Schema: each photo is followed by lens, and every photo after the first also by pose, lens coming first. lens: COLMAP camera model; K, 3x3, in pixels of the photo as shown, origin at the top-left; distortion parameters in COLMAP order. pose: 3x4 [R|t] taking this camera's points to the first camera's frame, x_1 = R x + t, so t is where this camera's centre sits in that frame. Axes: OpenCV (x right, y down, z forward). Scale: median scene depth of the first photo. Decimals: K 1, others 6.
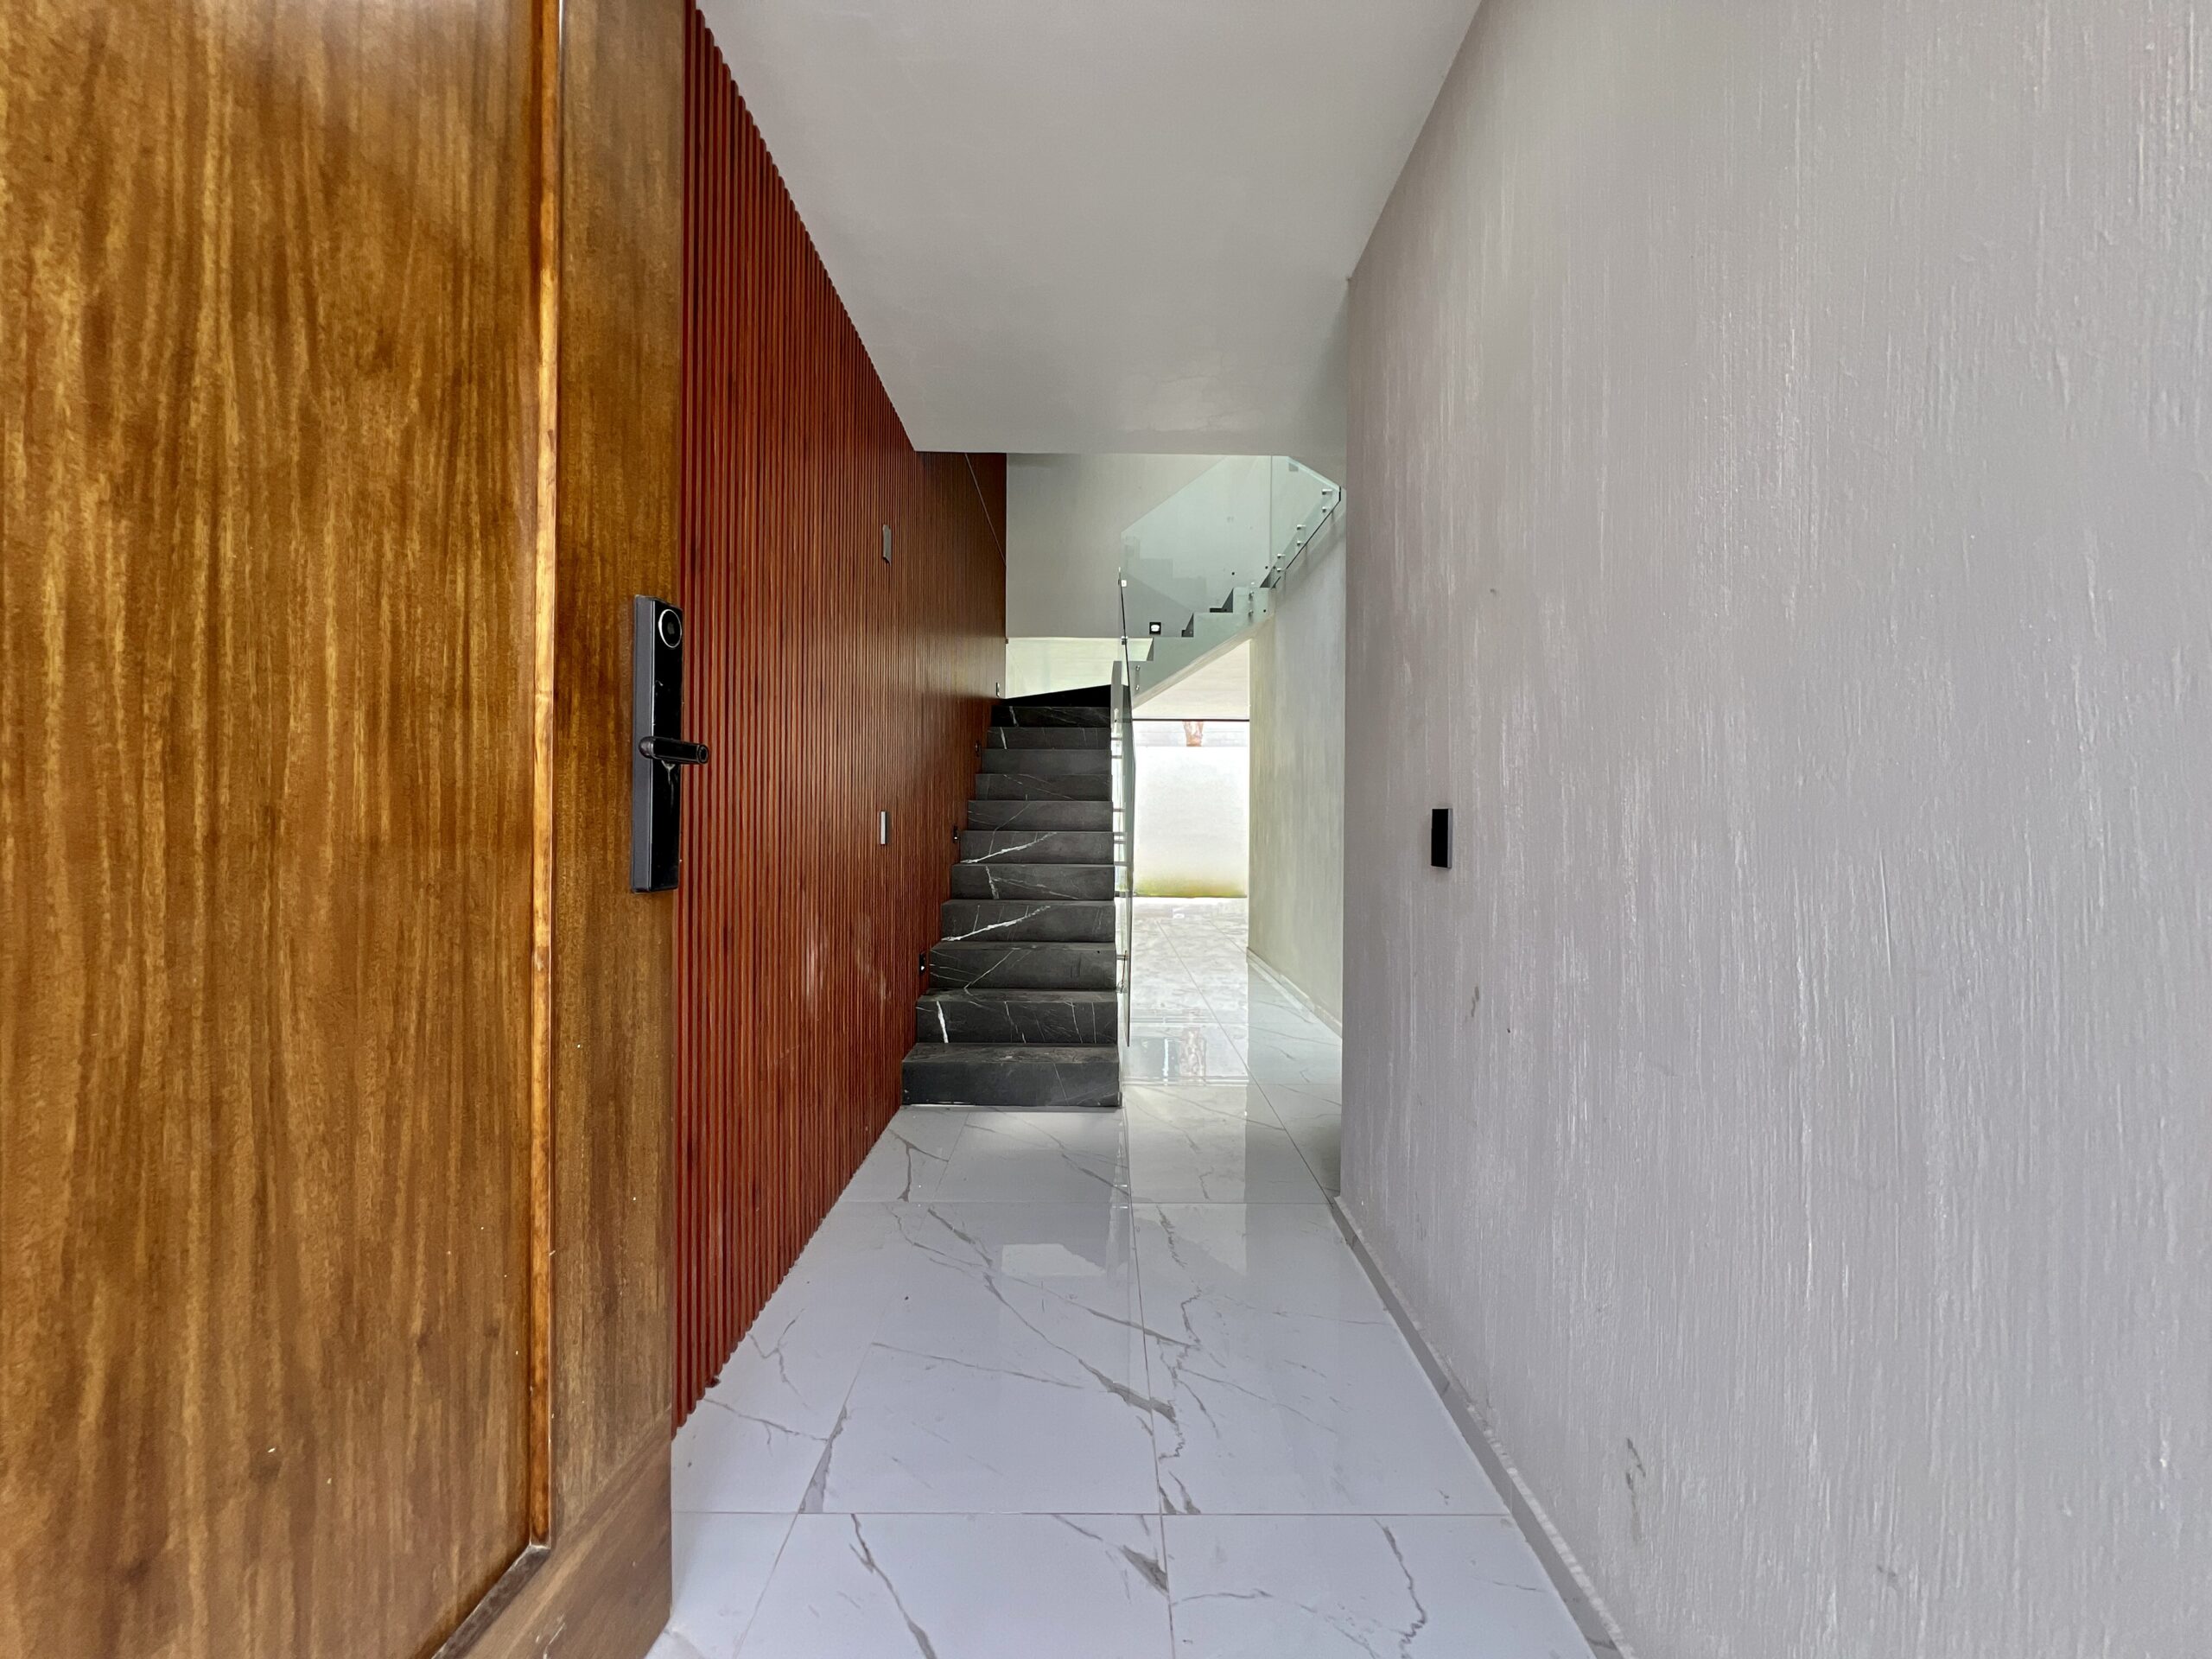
lens RADIAL K [[885.7, 0, 1100.7], [0, 885.7, 828.6], [0, 0, 1]] dist [-0.002359, -0.000097]
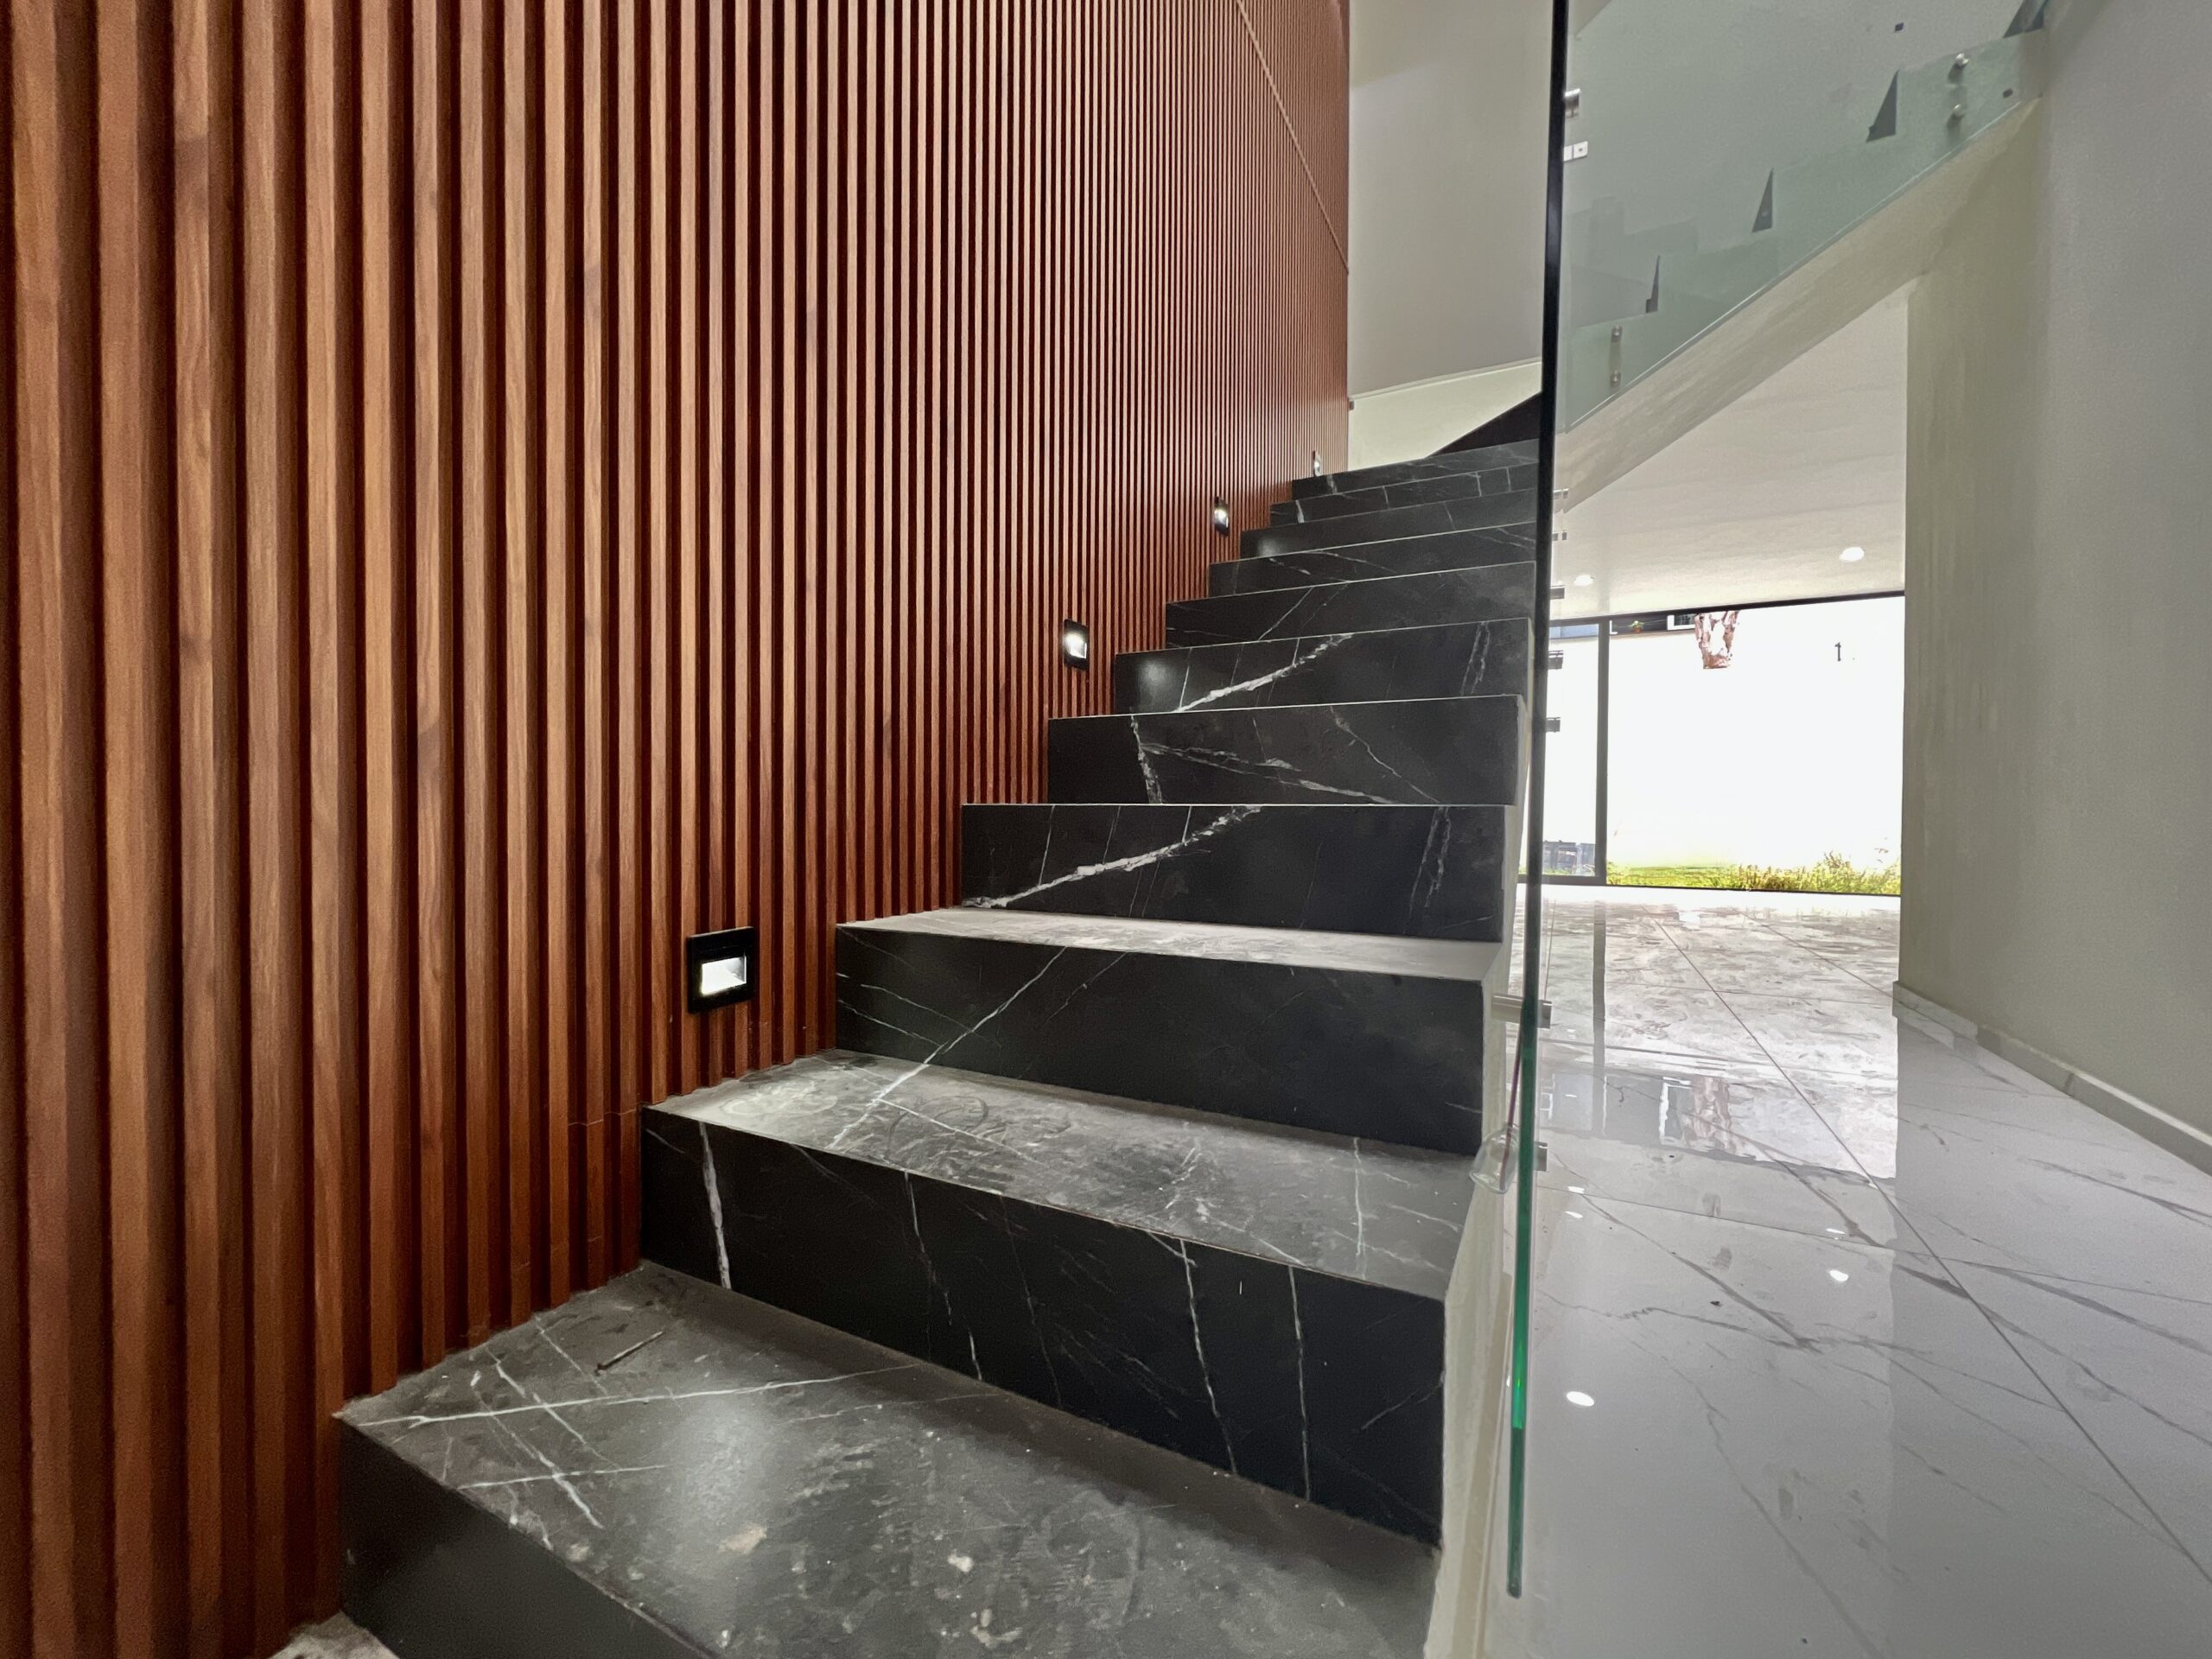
lens RADIAL K [[885.7, 0, 1100.7], [0, 885.7, 828.6], [0, 0, 1]] dist [-0.002359, -0.000097]
pose [[0.882618, 0.004974, -0.470065, 0.019965], [-0.002282, 0.999978, 0.006296, 0.054968], [0.470085, -0.004484, 0.882610, 0.422920]]
